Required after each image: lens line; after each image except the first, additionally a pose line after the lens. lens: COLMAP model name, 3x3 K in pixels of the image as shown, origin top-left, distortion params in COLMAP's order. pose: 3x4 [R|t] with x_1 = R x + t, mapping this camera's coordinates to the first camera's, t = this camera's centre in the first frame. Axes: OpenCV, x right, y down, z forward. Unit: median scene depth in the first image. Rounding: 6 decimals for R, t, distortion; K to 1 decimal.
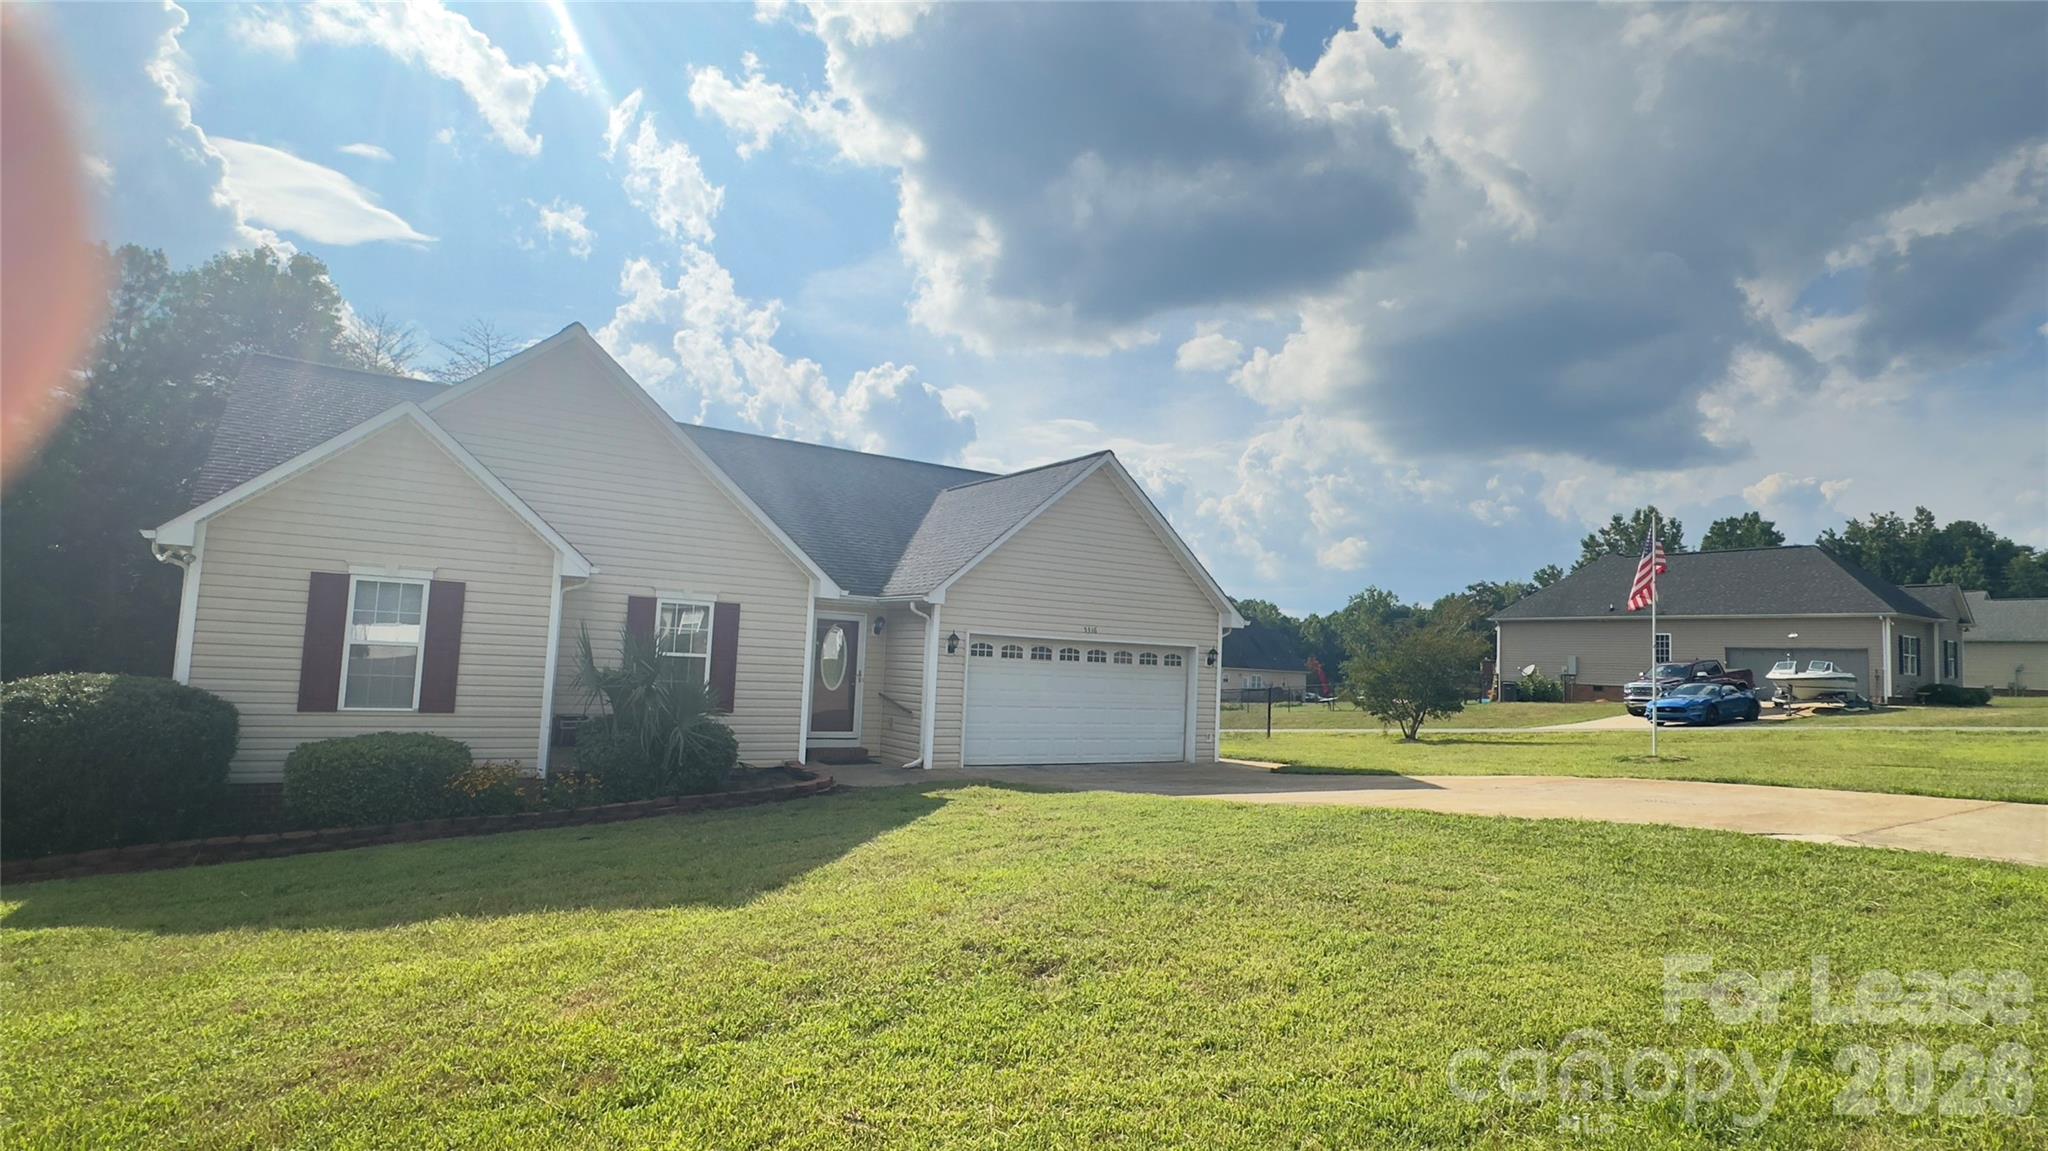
lens RADIAL K [[1053.2, 0, 1047.6], [0, 1053.2, 584.0], [0, 0, 1]] dist [-0.005873, -0.000528]
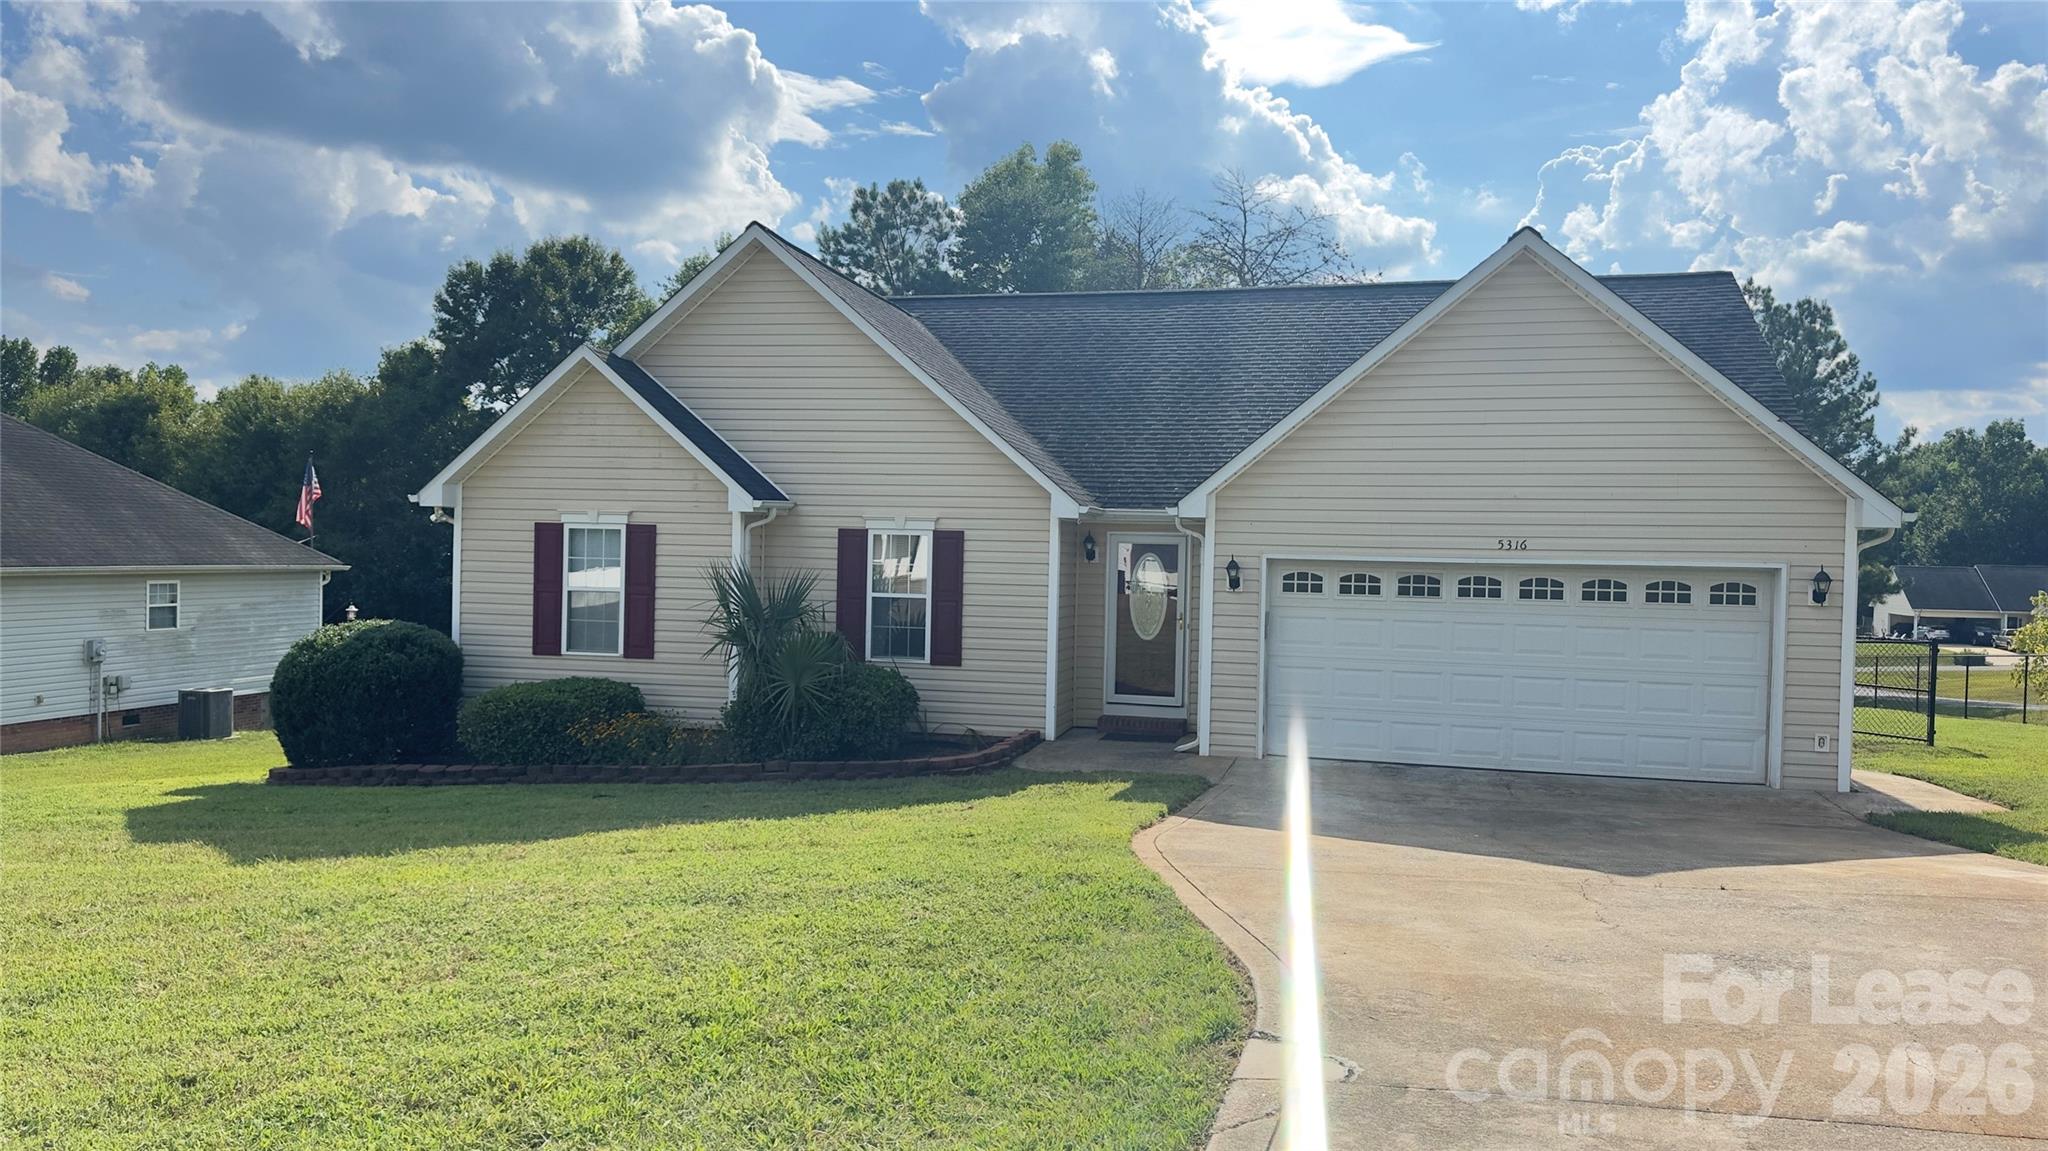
lens RADIAL K [[1481.5, 0, 986.7], [0, 1481.5, 578.8], [0, 0, 1]] dist [0.052187, -0.058008]
pose [[0.662207, -0.014182, -0.749186, 0.479137], [0.066010, 0.997038, 0.039473, 0.010411], [0.746407, -0.075593, 0.661182, 0.235300]]
